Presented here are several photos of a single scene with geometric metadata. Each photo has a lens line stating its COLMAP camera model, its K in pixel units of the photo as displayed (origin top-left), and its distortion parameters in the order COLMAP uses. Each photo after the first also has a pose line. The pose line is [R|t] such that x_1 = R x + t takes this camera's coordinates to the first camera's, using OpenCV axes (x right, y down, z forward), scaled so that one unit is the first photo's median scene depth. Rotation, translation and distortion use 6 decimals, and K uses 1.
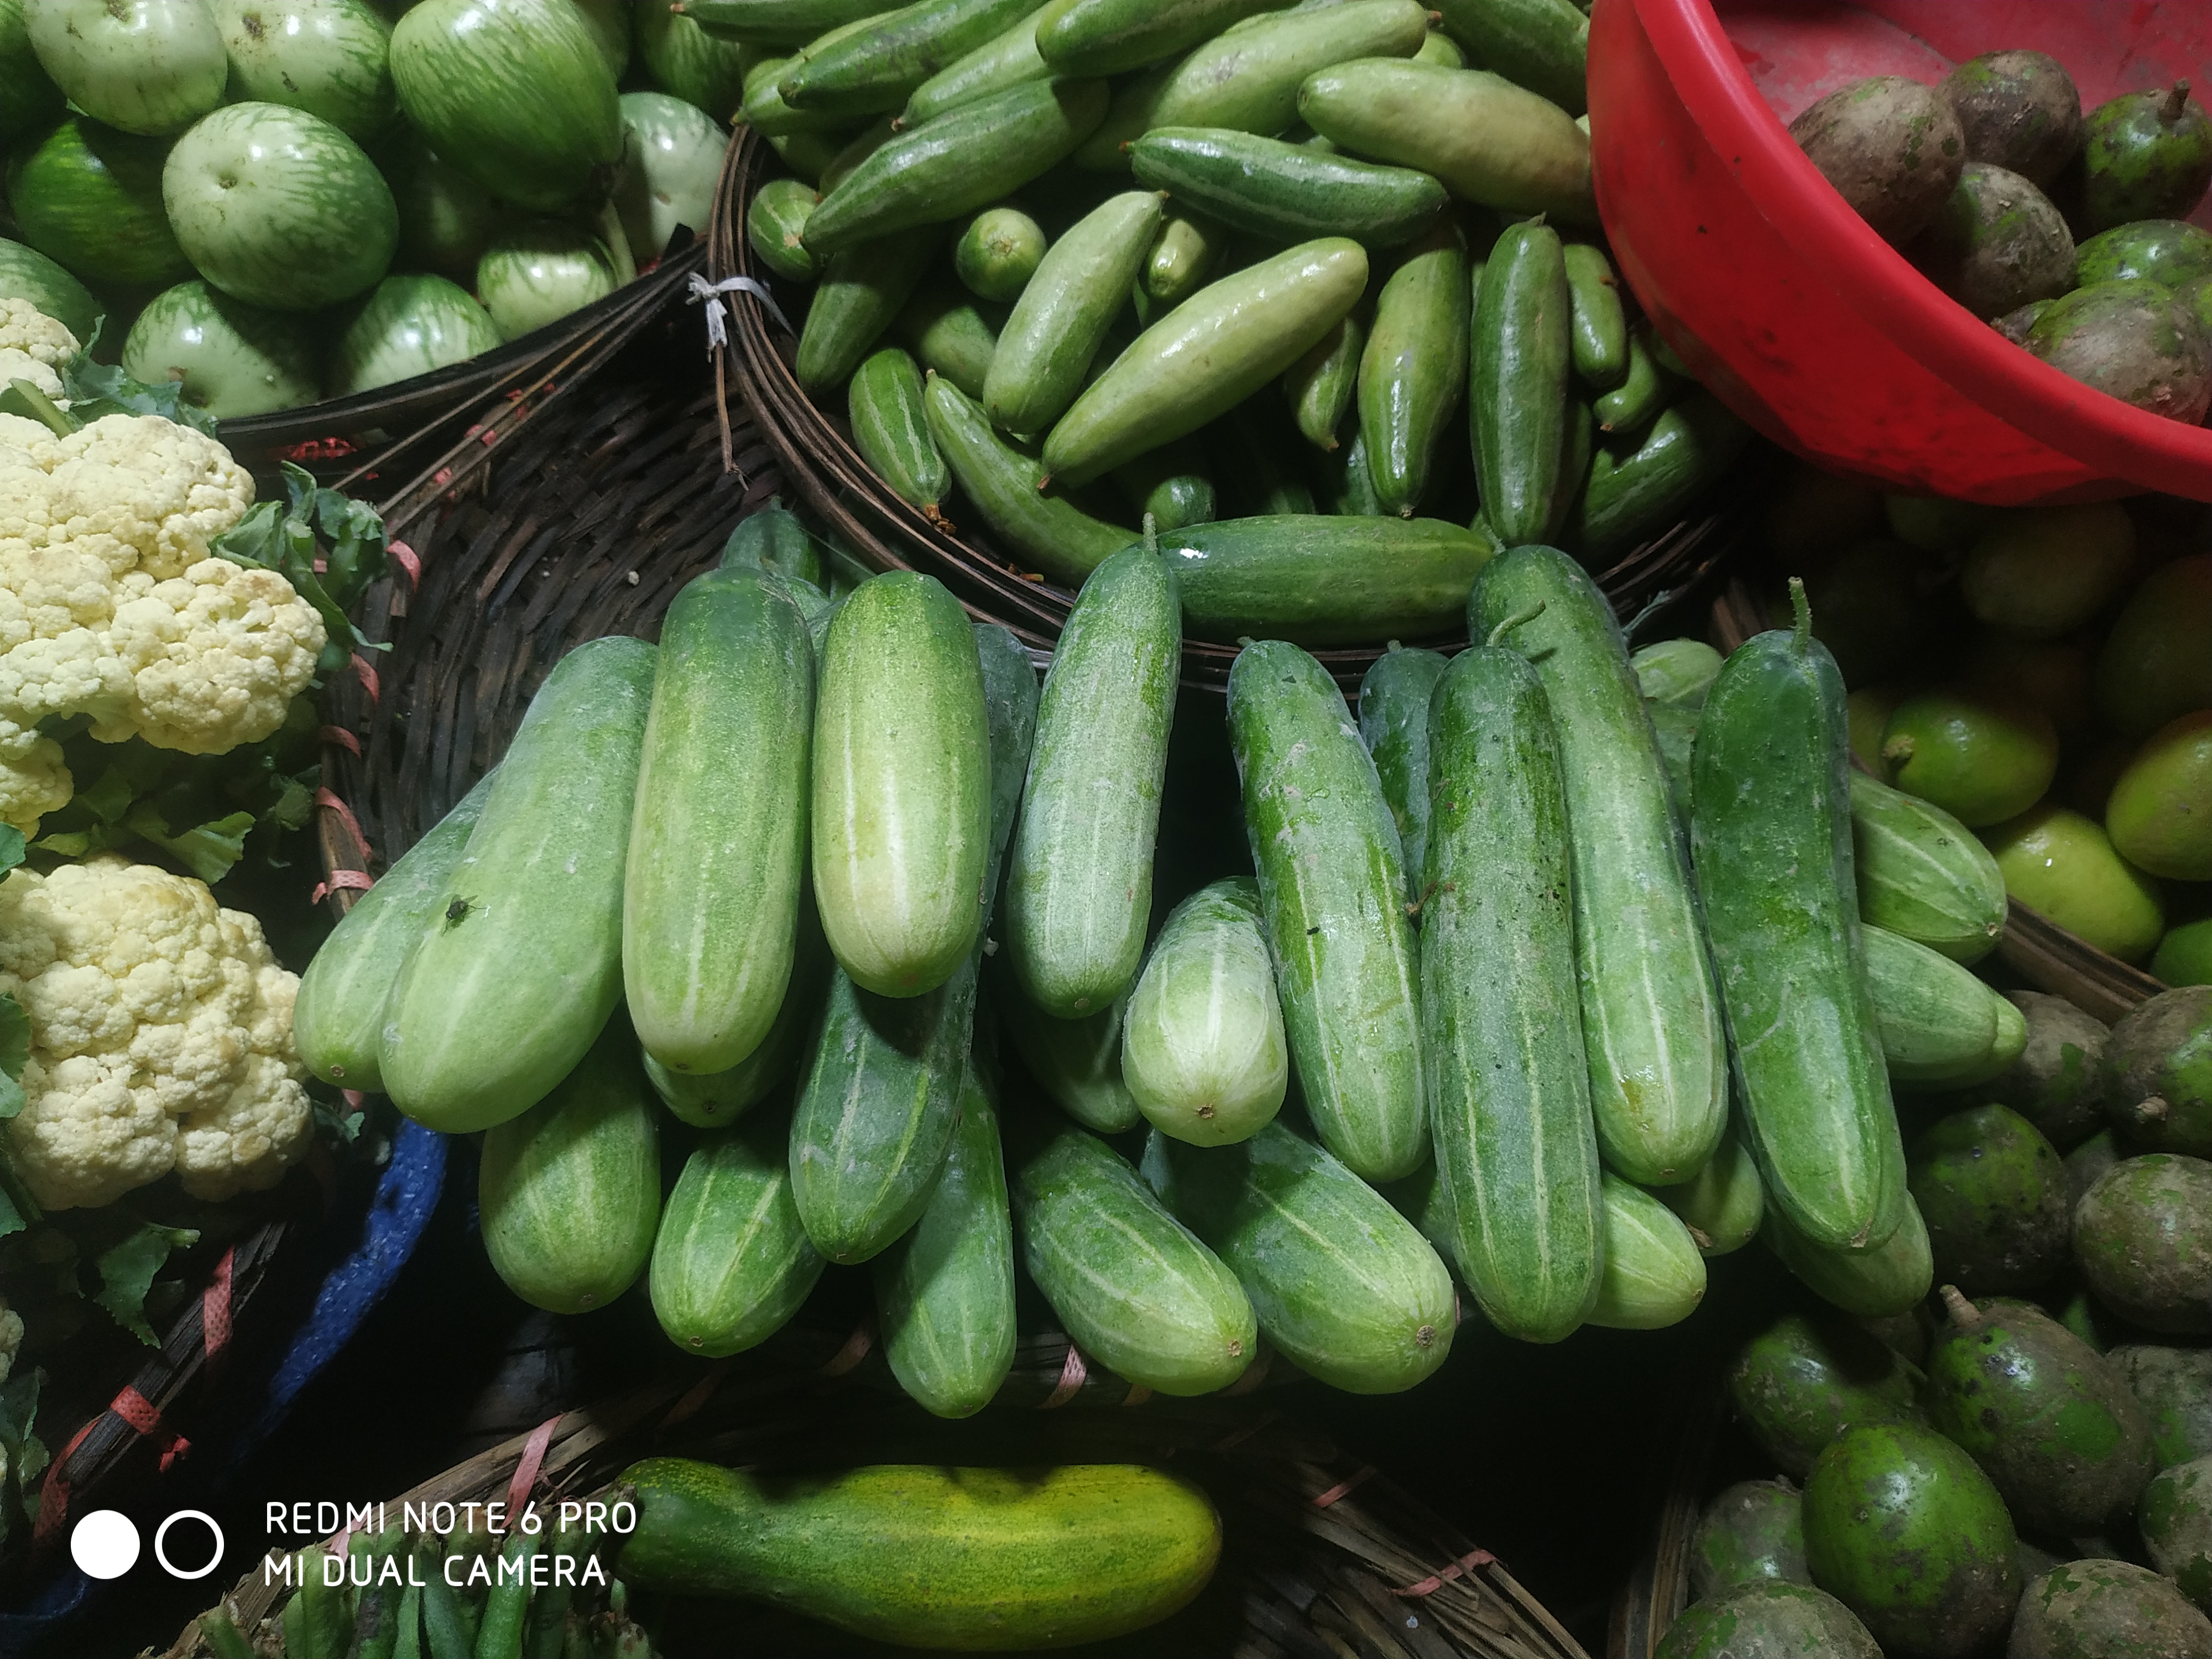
lens RADIAL K [[1643.0, 0, 1098.0], [0, 1643.0, 835.4], [0, 0, 1]] dist [0.008793, -0.036420]
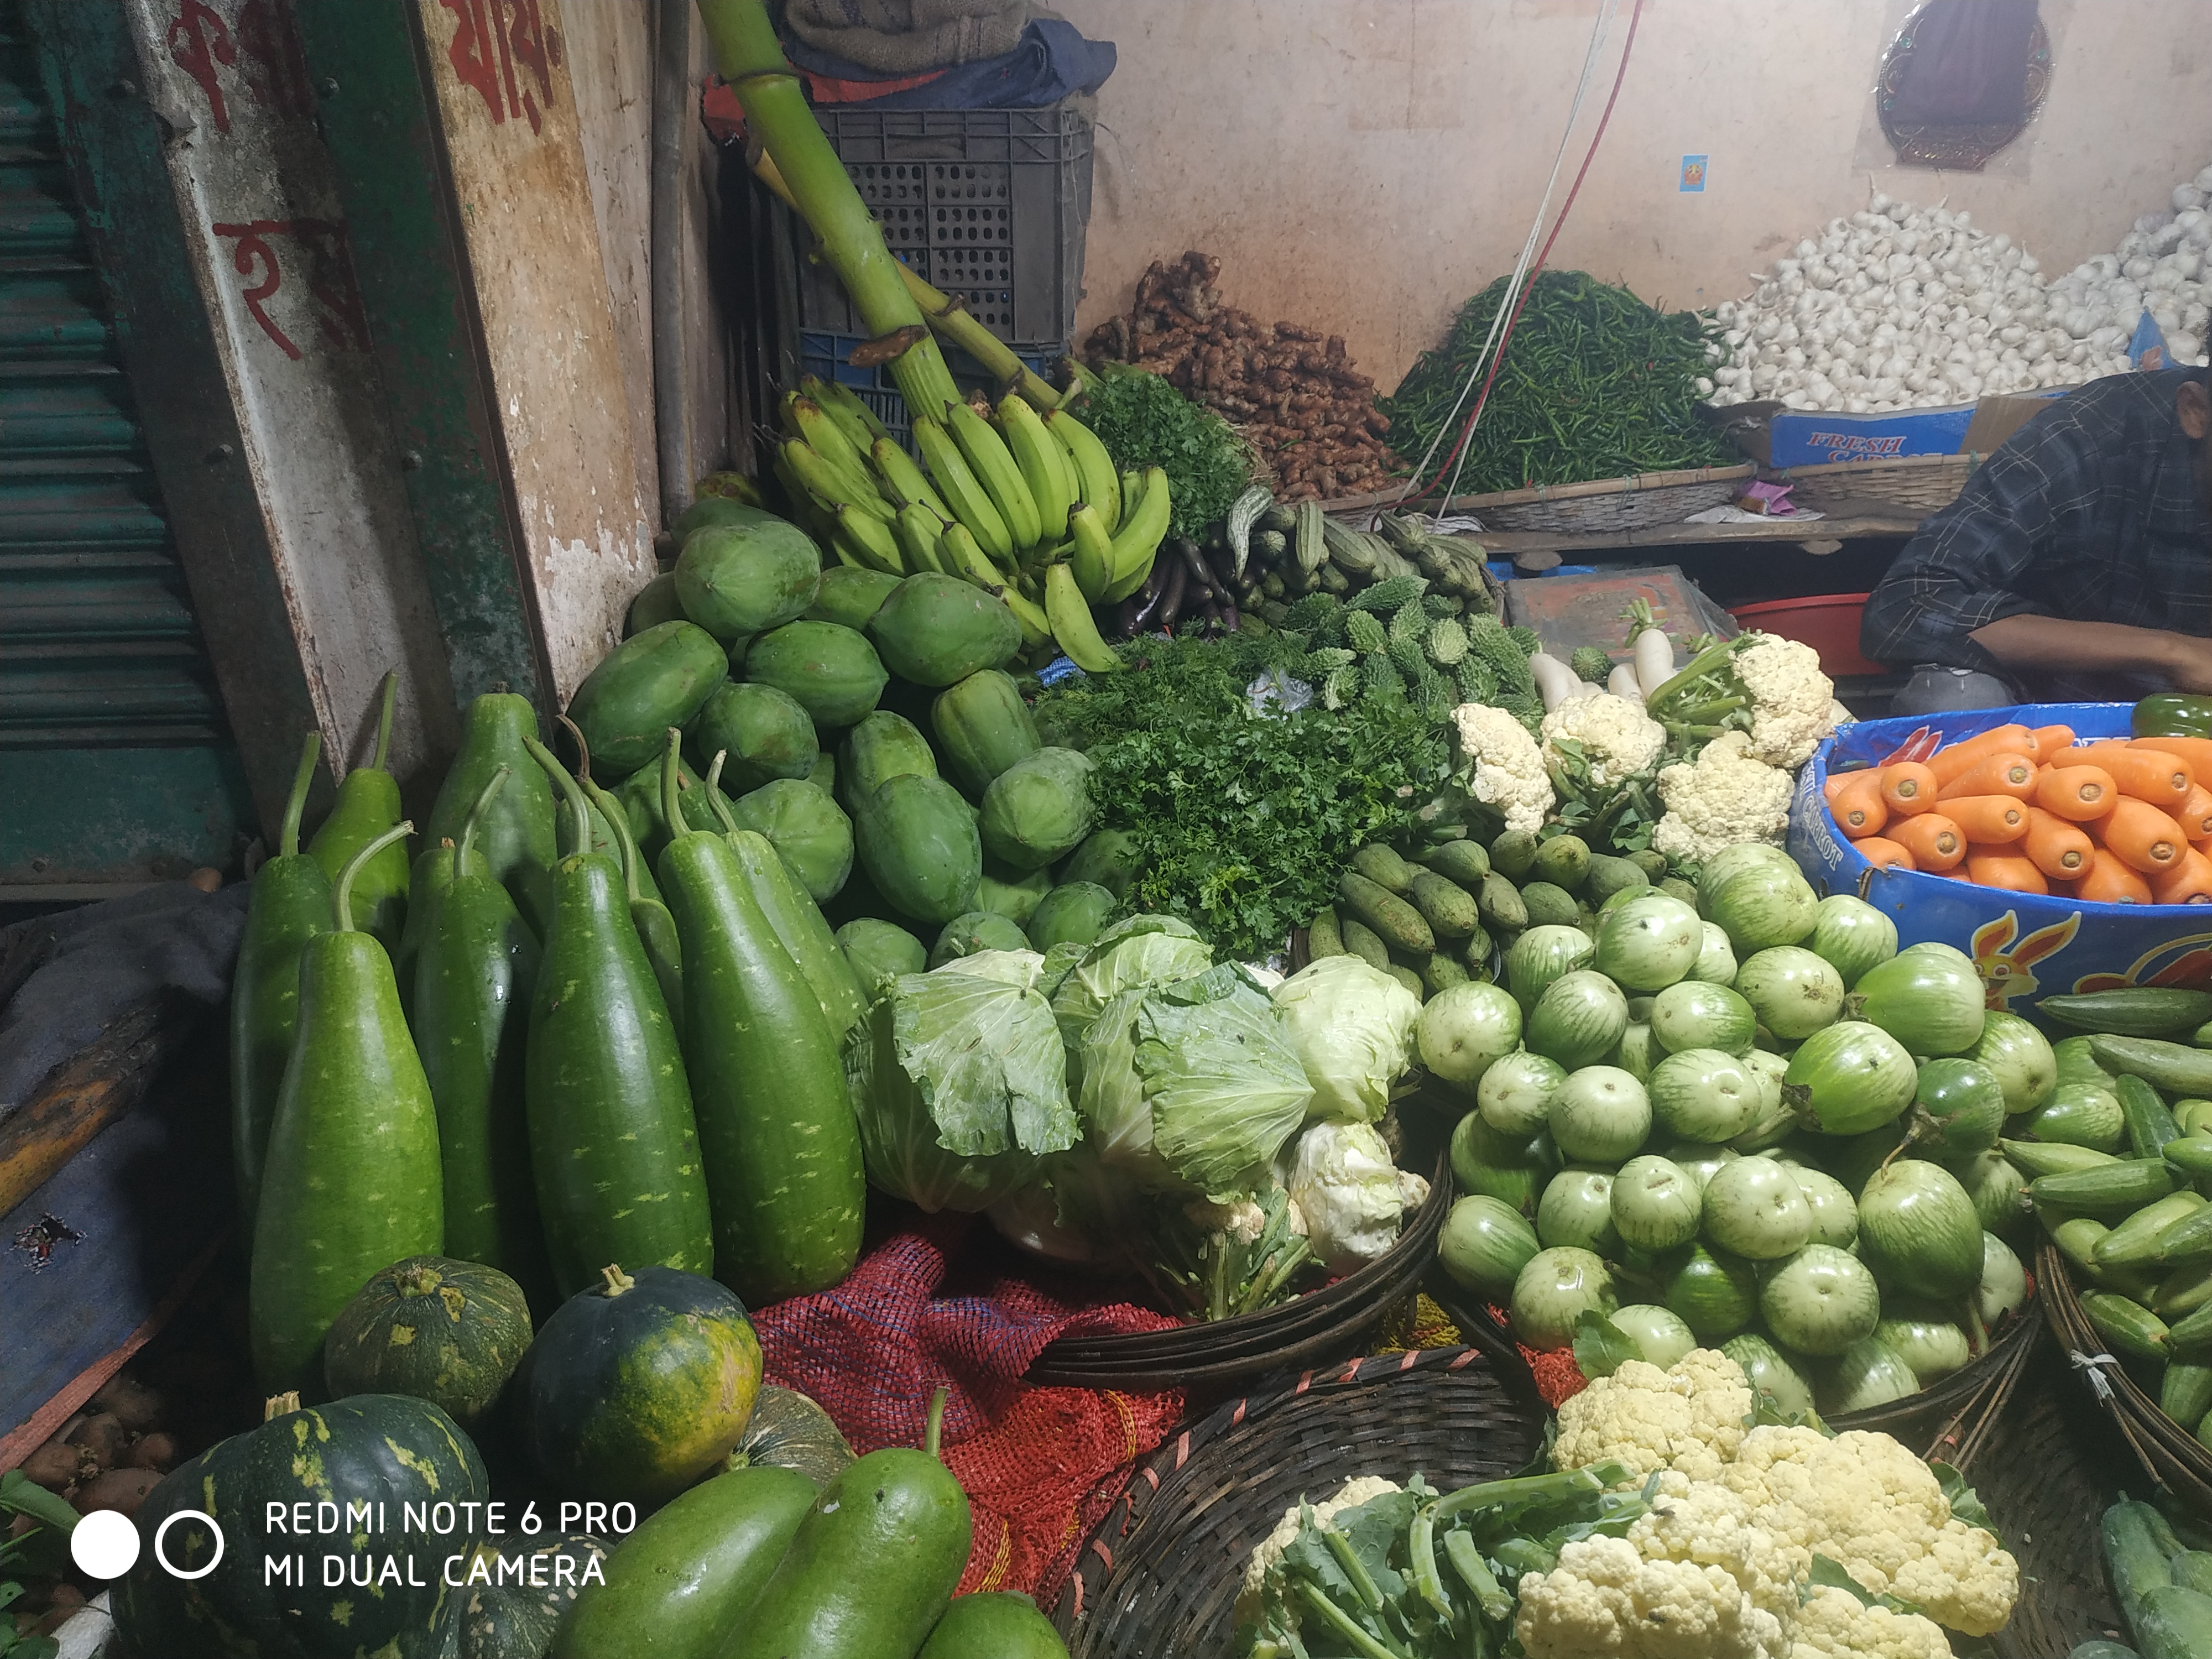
lens RADIAL K [[1643.0, 0, 1099.7], [0, 1643.0, 843.2], [0, 0, 1]] dist [0.008793, -0.036420]
pose [[0.961464, -0.016270, -0.274447, -0.817905], [-0.123777, 0.865739, -0.484949, 0.159465], [0.245490, 0.500232, 0.830363, -0.990372]]
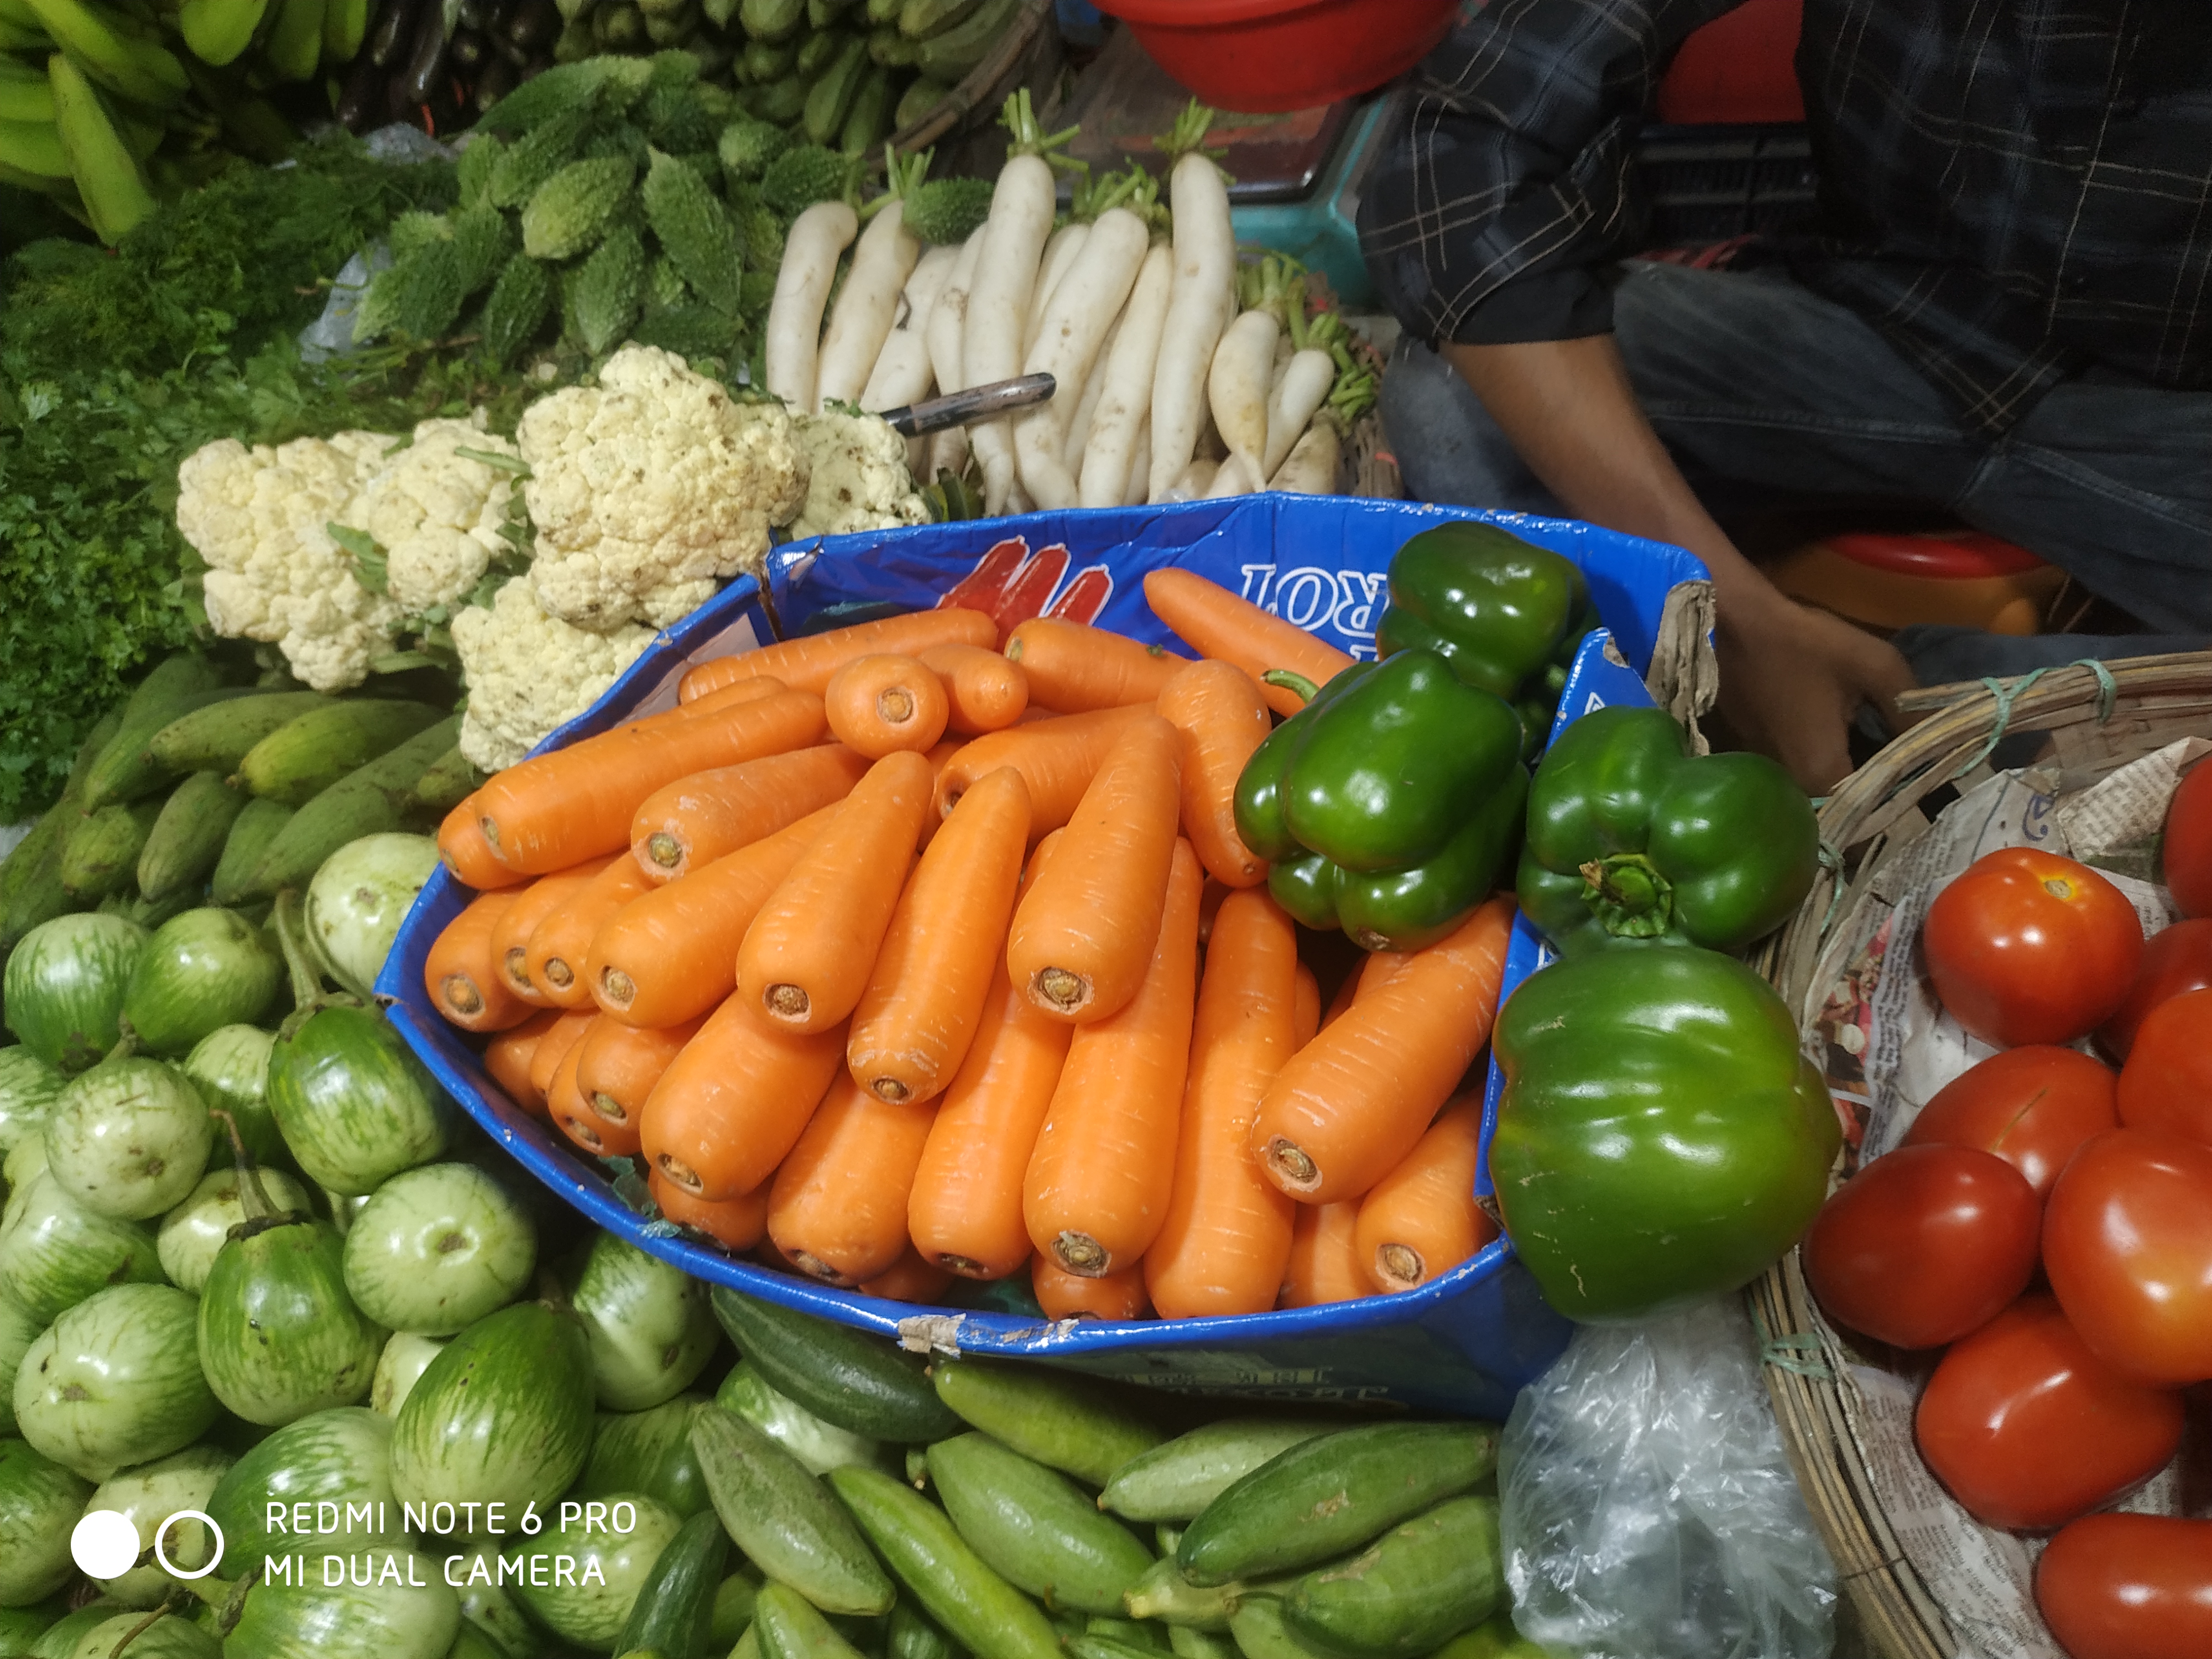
lens RADIAL K [[1643.0, 0, 1100.3], [0, 1643.0, 846.6], [0, 0, 1]] dist [0.008793, -0.036420]
pose [[0.846182, 0.211908, -0.488949, 0.521854], [-0.253368, 0.967177, -0.019312, -1.253266], [0.468808, 0.140225, 0.872099, 0.423036]]
